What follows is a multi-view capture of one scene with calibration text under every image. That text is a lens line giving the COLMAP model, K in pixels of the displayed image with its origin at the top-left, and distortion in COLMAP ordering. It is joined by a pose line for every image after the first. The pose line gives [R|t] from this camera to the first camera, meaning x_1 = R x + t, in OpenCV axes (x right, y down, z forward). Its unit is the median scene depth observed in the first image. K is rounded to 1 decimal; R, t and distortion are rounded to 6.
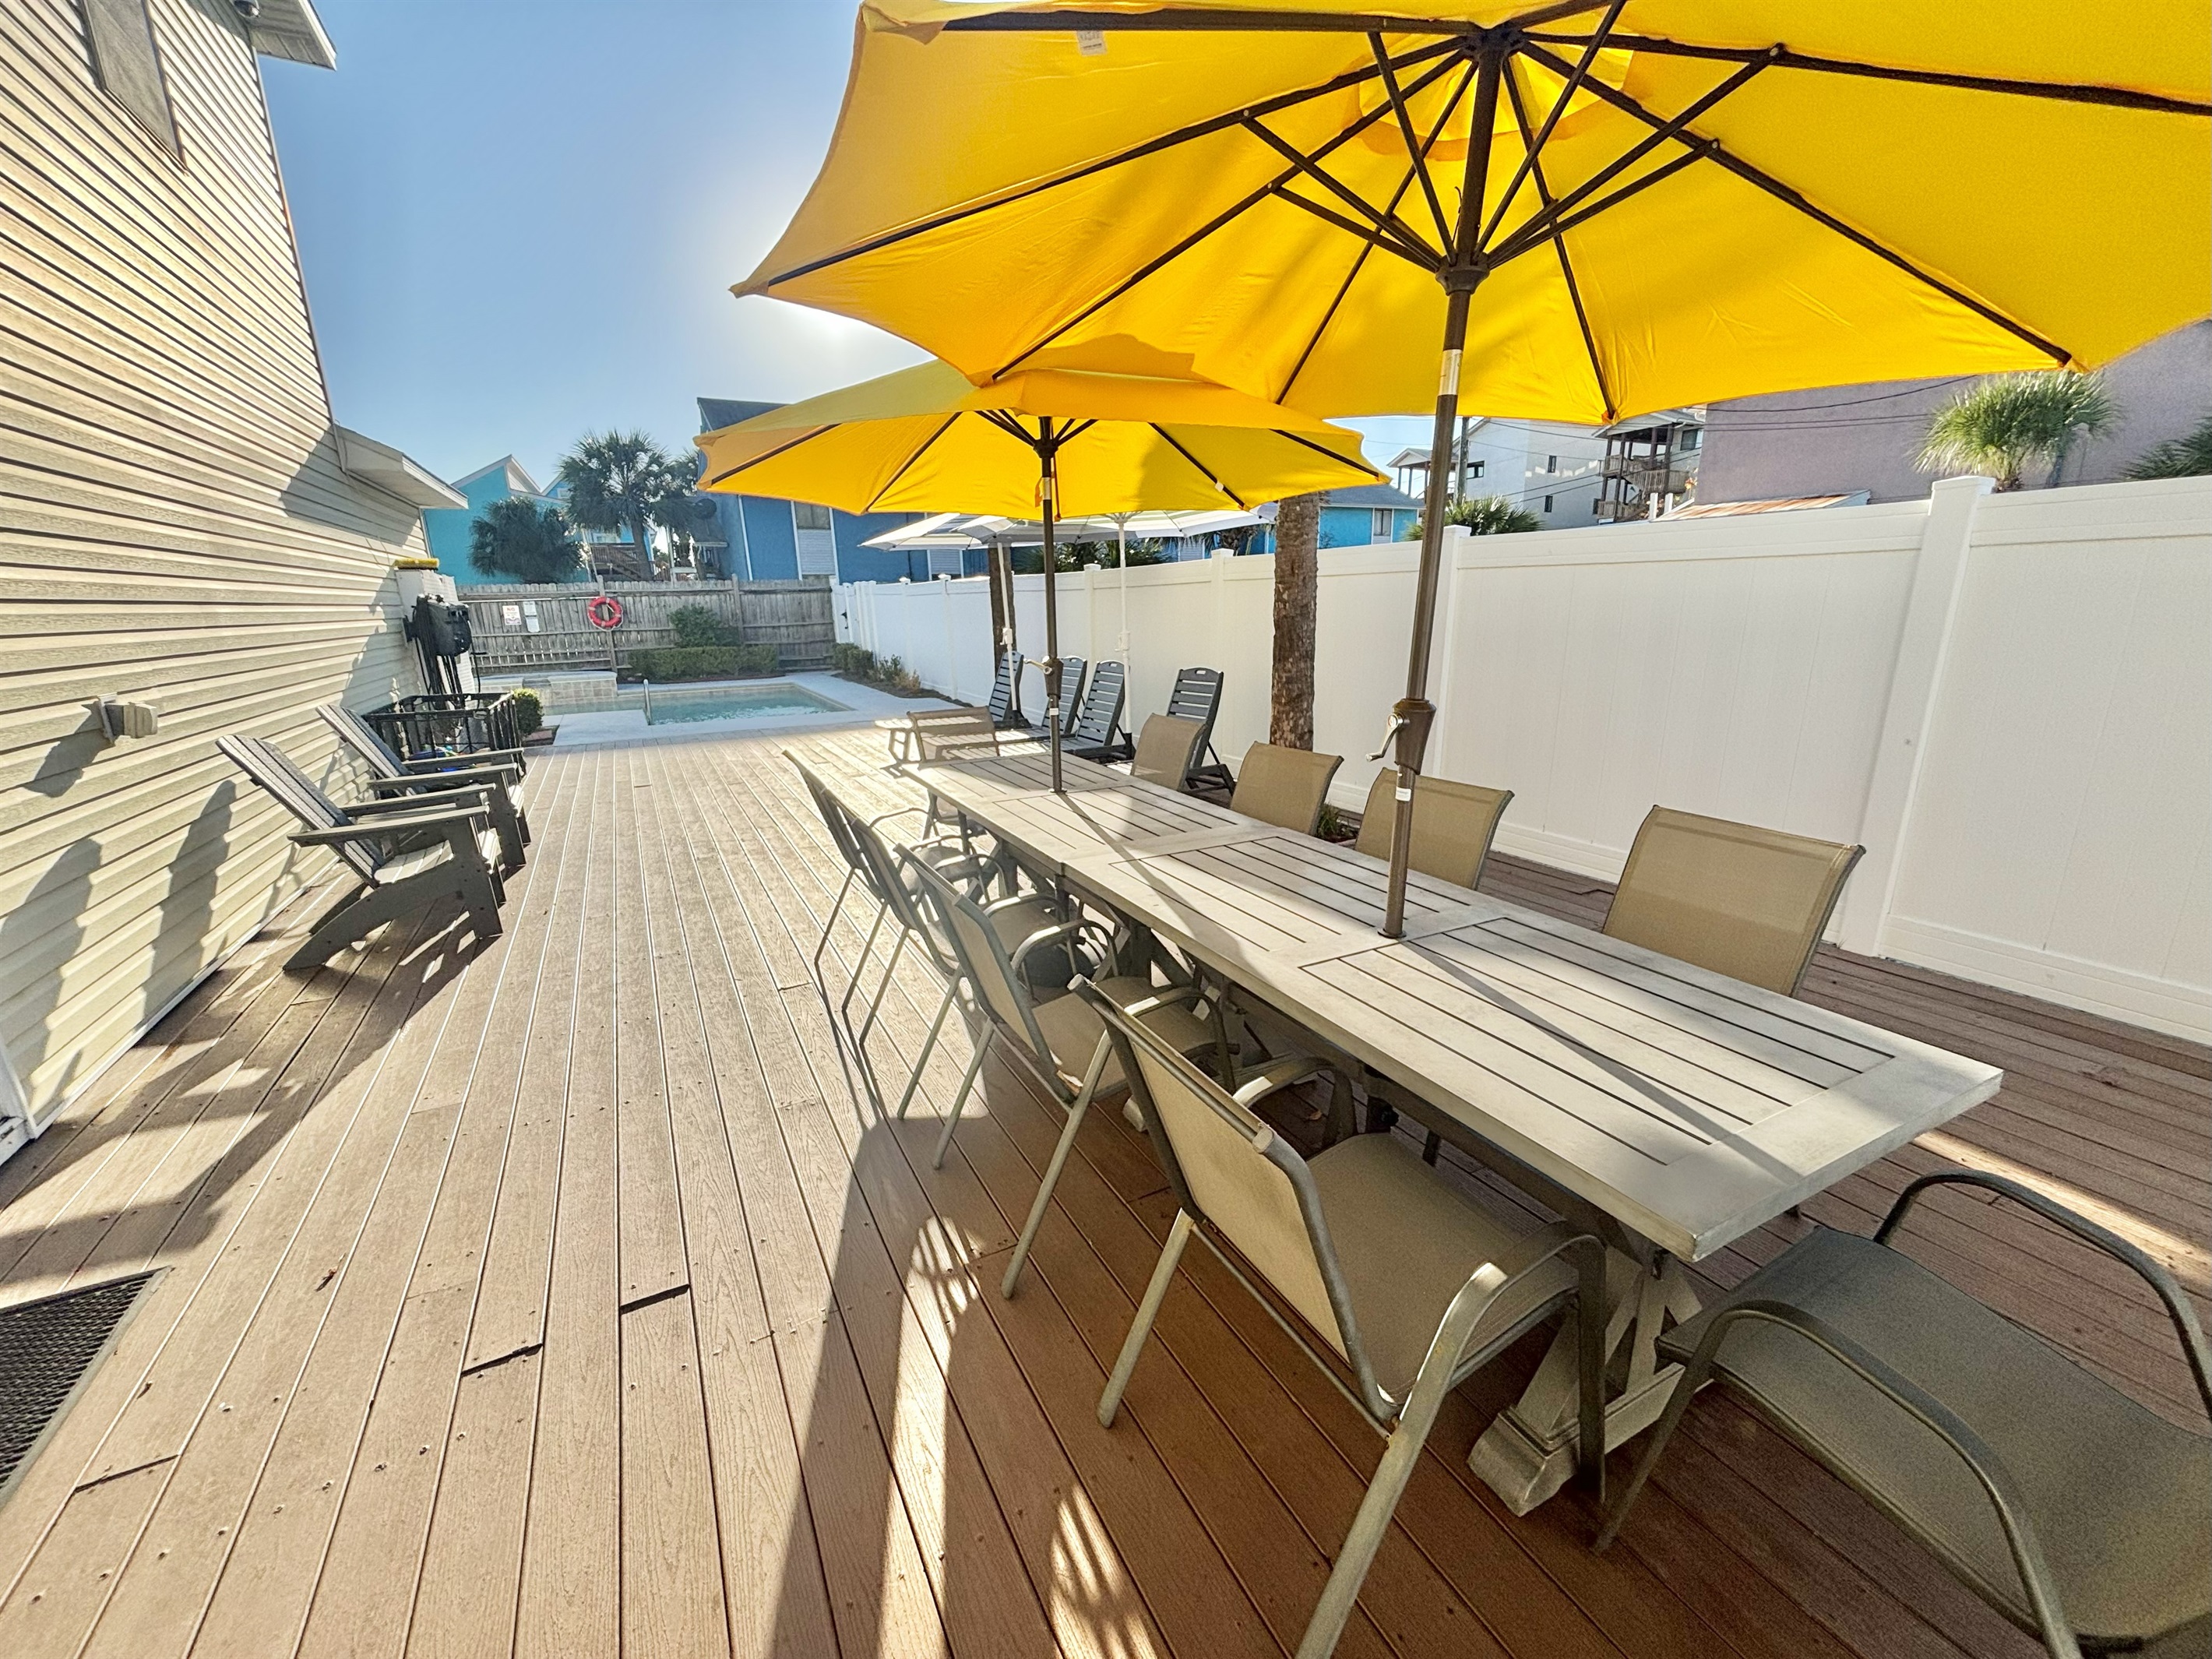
lens RADIAL K [[885.8, 0, 1099.3], [0, 885.8, 835.0], [0, 0, 1]] dist [0.000994, -0.000327]
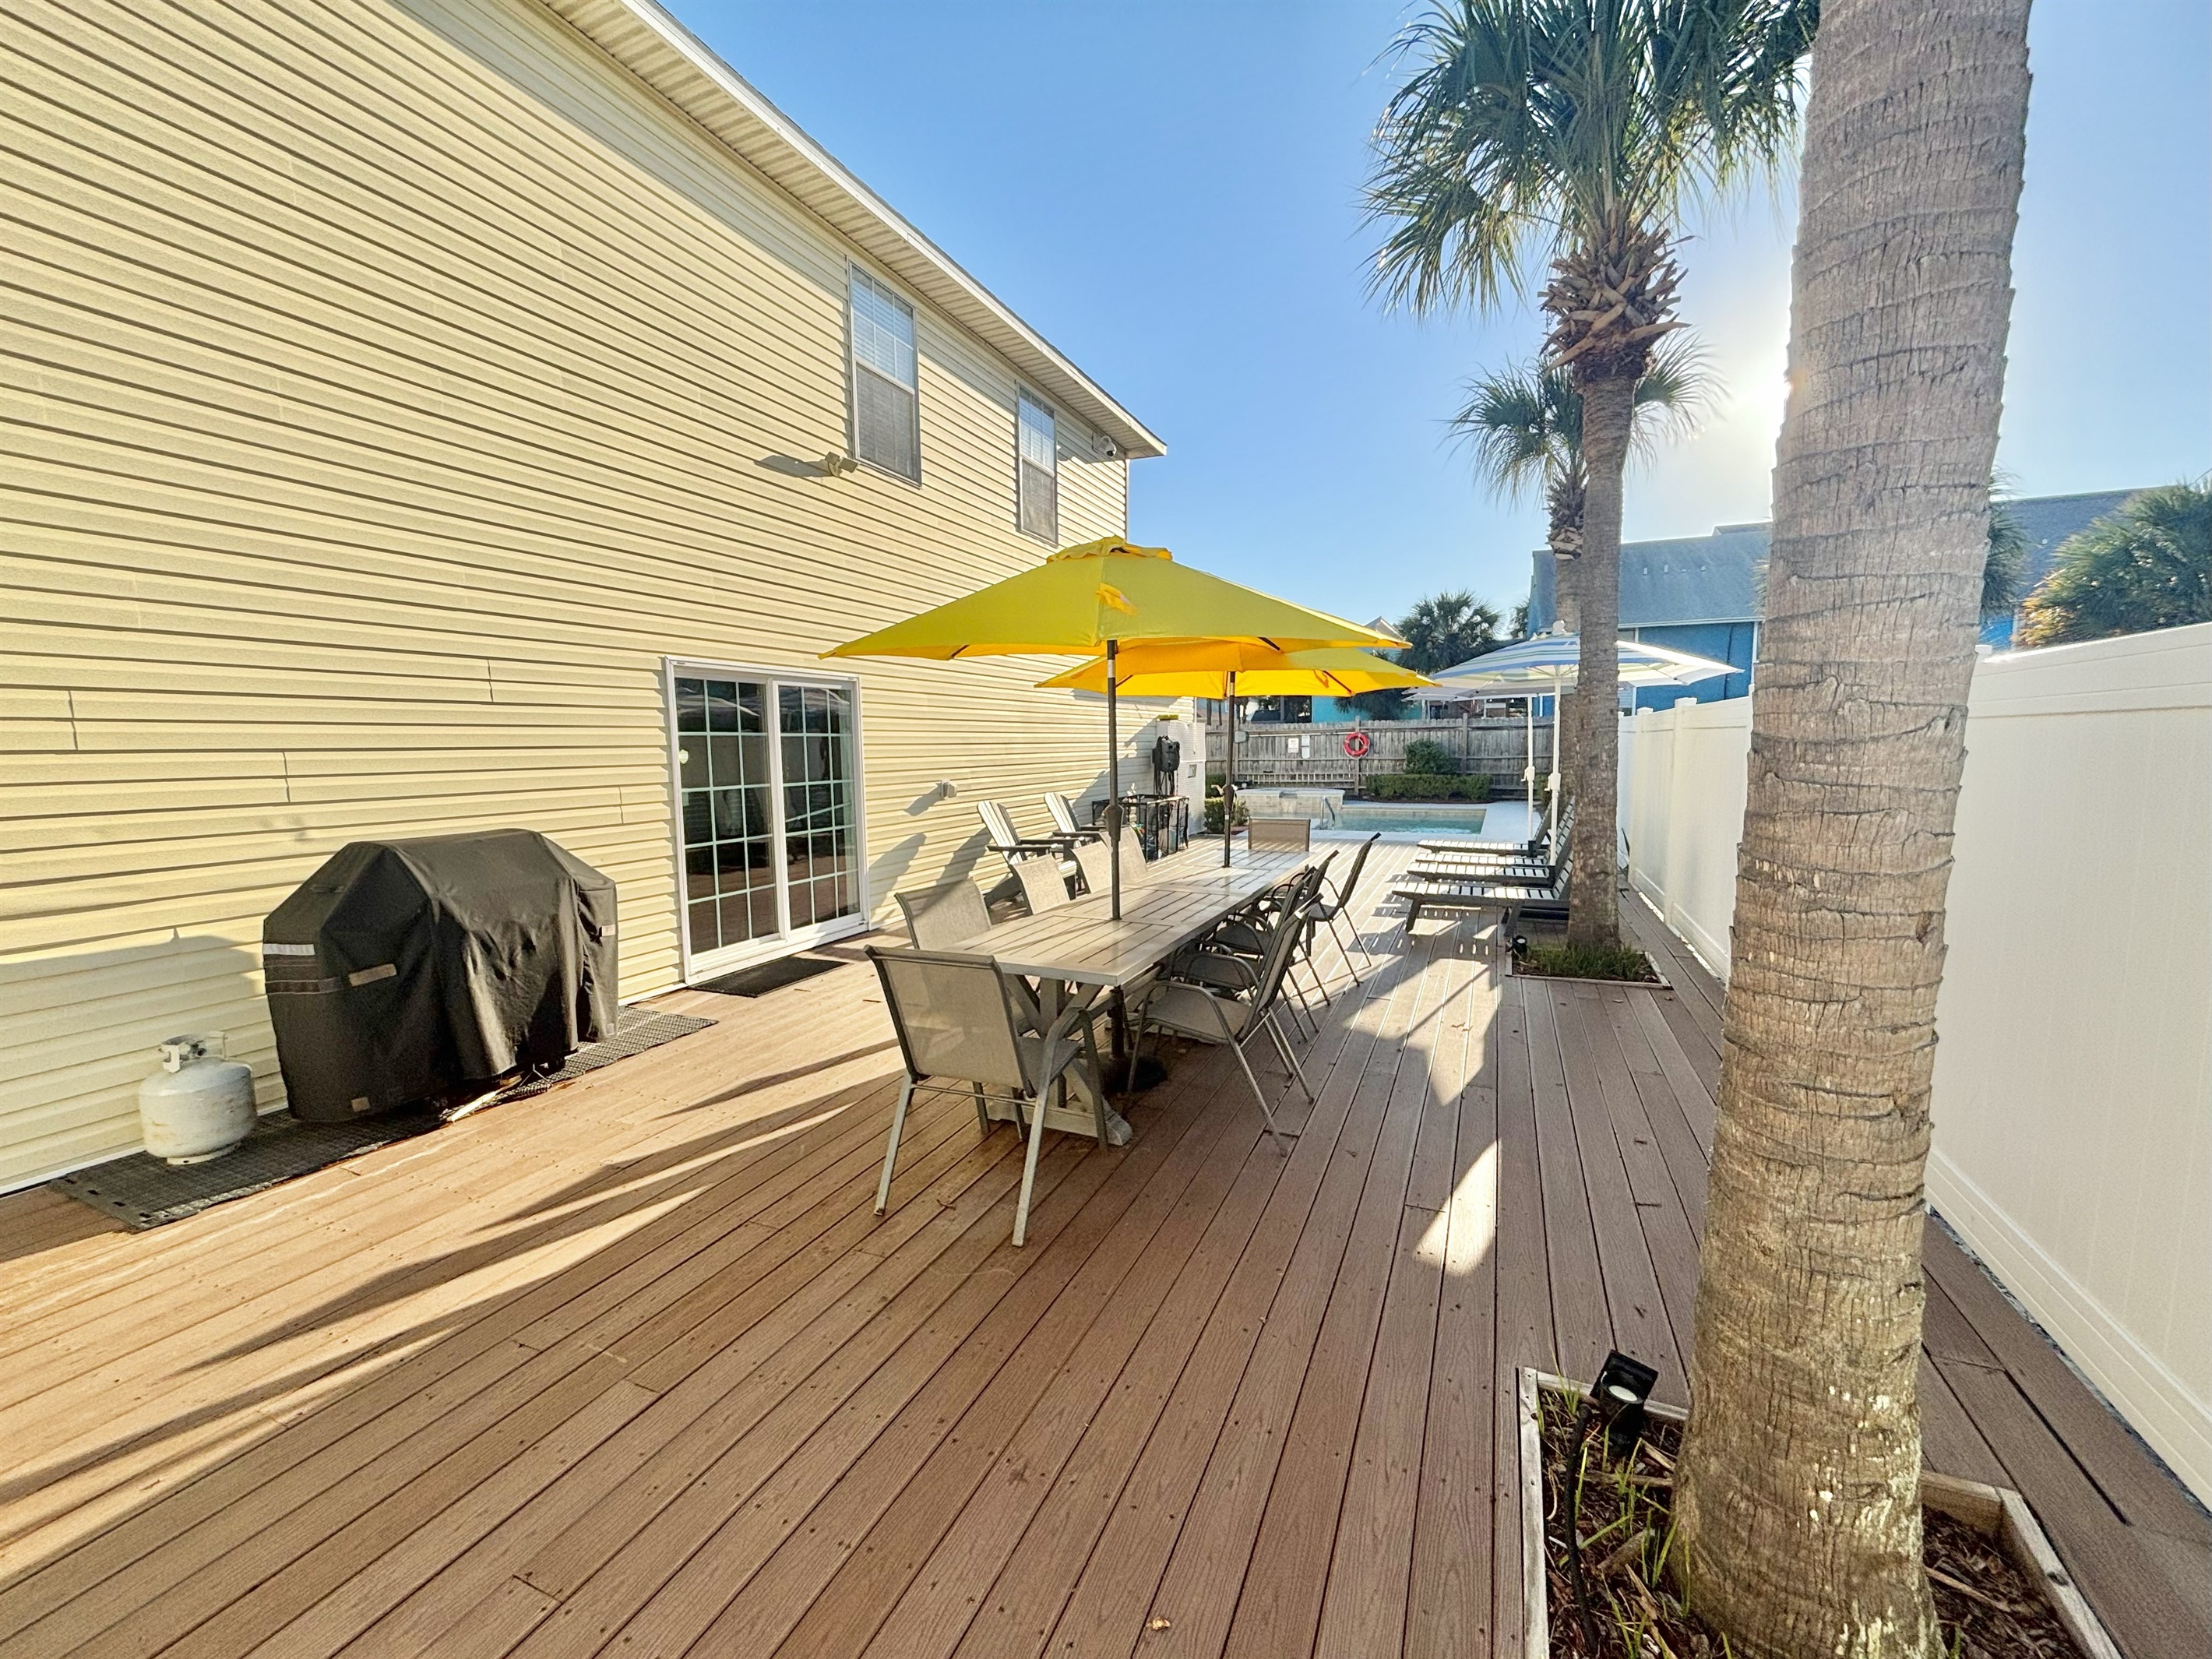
lens RADIAL K [[885.8, 0, 1099.3], [0, 885.8, 835.0], [0, 0, 1]] dist [0.000994, -0.000327]
pose [[0.622231, 0.095532, -0.776982, 0.197469], [-0.204100, 0.977996, -0.043203, 0.002404], [0.755759, 0.185464, 0.628038, -0.037296]]
